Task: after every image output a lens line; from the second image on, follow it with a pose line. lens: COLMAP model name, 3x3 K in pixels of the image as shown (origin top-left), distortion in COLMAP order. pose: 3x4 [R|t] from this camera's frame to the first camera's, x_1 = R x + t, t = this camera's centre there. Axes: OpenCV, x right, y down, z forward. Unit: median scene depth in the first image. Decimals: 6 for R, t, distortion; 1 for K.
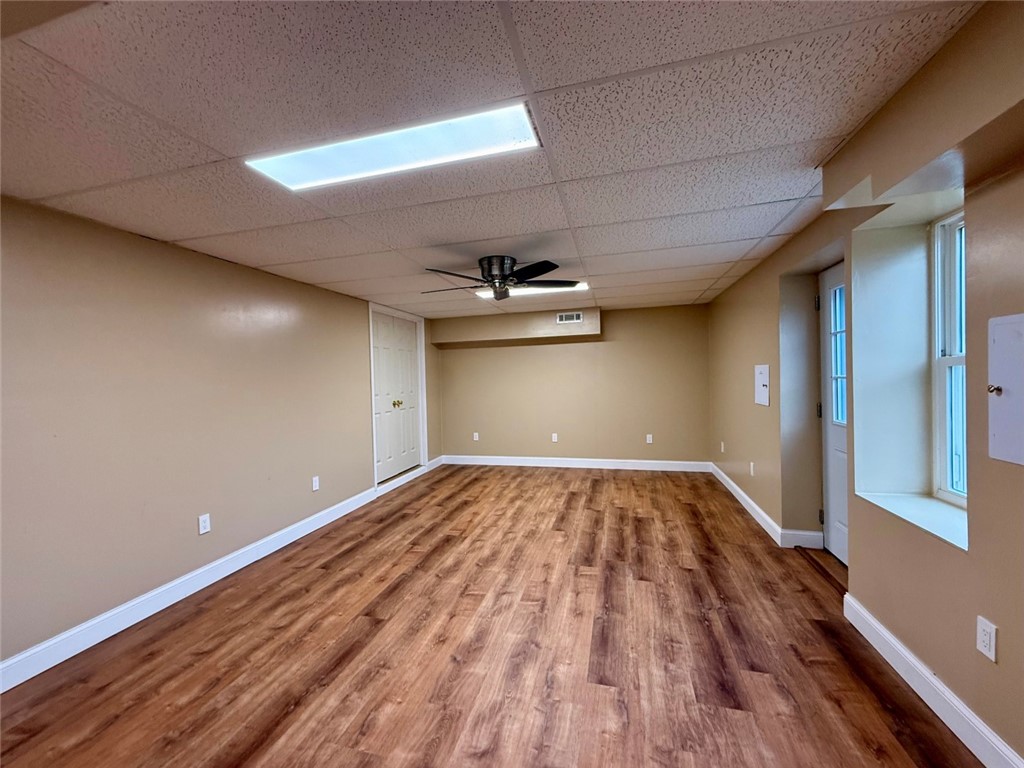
lens RADIAL K [[407.1, 0, 510.0], [0, 407.1, 384.0], [0, 0, 1]] dist [-0.000243, 0.000253]
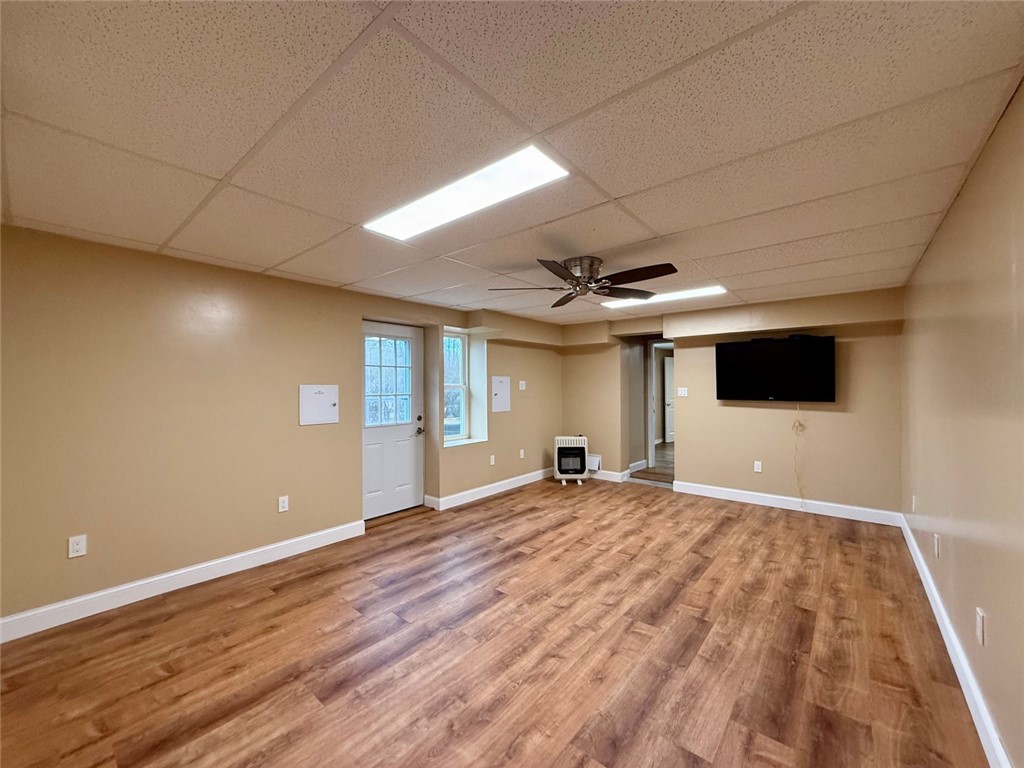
lens RADIAL K [[407.1, 0, 510.6], [0, 407.1, 385.9], [0, 0, 1]] dist [-0.000243, 0.000253]
pose [[-0.906634, 0.032302, 0.420679, -0.281141], [0.037130, 0.999305, 0.003290, -0.034211], [-0.420281, 0.018602, -0.907204, 2.046550]]
